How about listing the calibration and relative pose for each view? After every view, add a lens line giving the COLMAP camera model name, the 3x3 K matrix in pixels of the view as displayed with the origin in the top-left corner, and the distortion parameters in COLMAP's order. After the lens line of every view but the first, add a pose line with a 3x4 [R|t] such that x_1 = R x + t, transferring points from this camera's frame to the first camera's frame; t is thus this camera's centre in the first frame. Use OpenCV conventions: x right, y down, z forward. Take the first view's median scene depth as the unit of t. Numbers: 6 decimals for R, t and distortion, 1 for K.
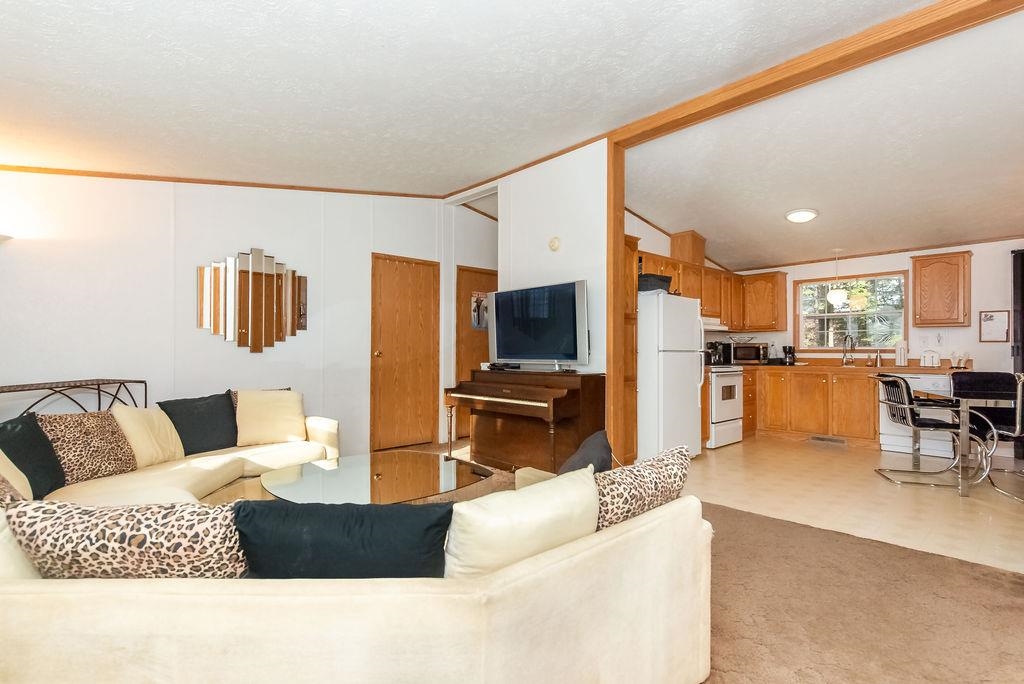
lens RADIAL K [[514.1, 0, 501.3], [0, 514.1, 348.2], [0, 0, 1]] dist [0.005281, -0.004669]
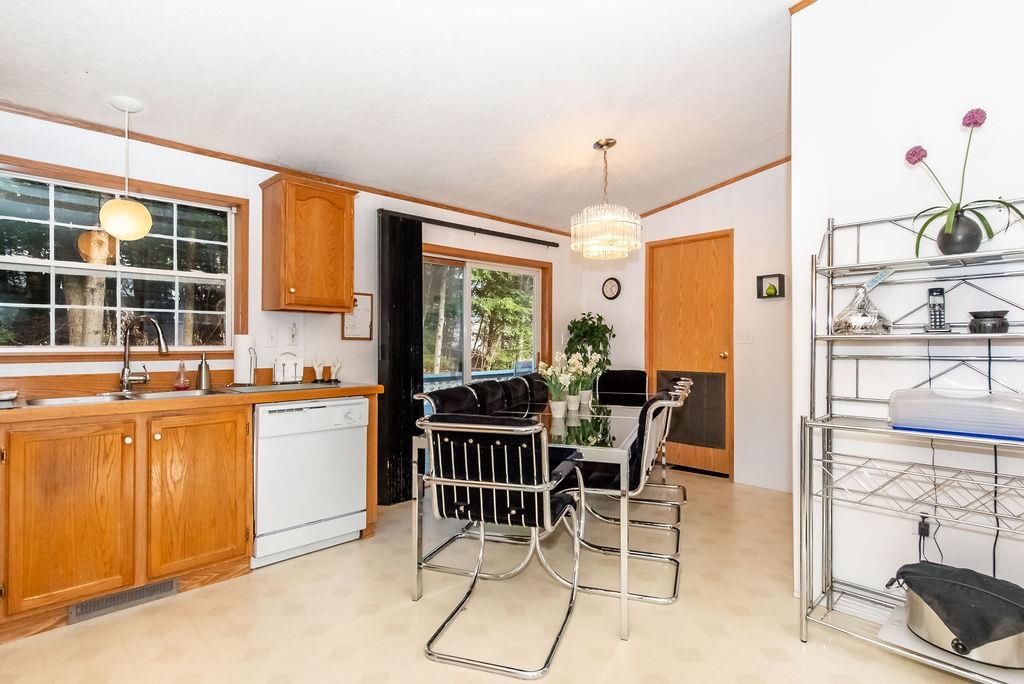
lens RADIAL K [[514.1, 0, 515.7], [0, 514.1, 345.8], [0, 0, 1]] dist [0.005281, -0.004669]
pose [[-0.049427, -0.003420, 0.998772, 0.245792], [-0.006761, 0.999972, 0.003090, -0.006329], [-0.998755, -0.006600, -0.049448, 0.732406]]
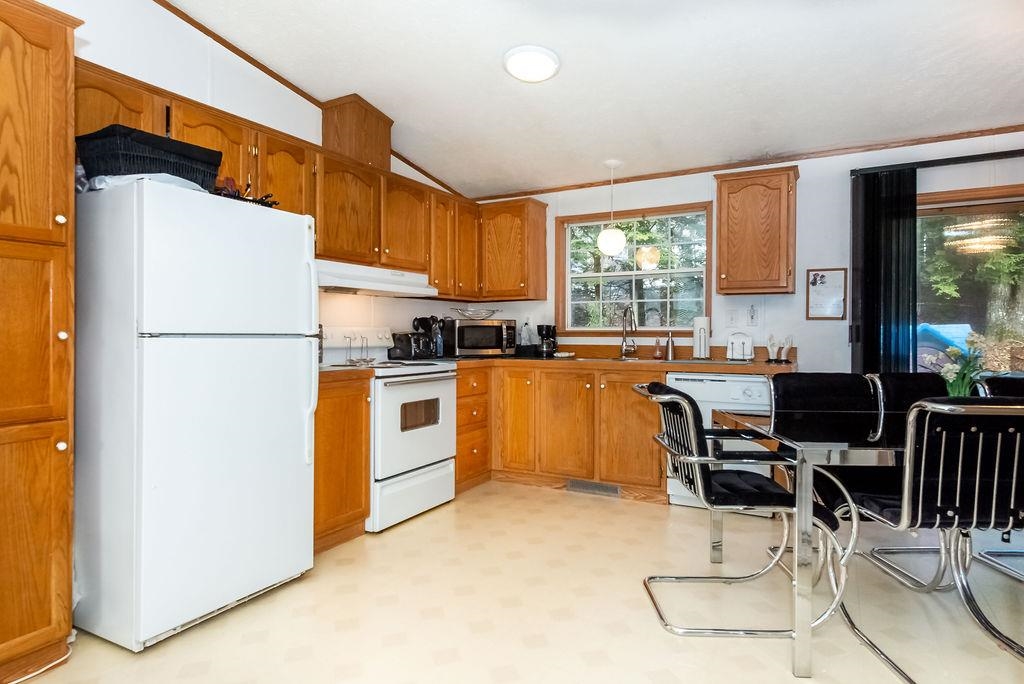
lens RADIAL K [[601.4, 0, 517.3], [0, 601.4, 339.2], [0, 0, 1]] dist [0.007892, -0.002713]
pose [[0.943437, -0.003770, 0.331531, 0.326034], [-0.002205, 0.999842, 0.017643, -0.000024], [-0.331545, -0.017376, 0.943279, 0.389237]]
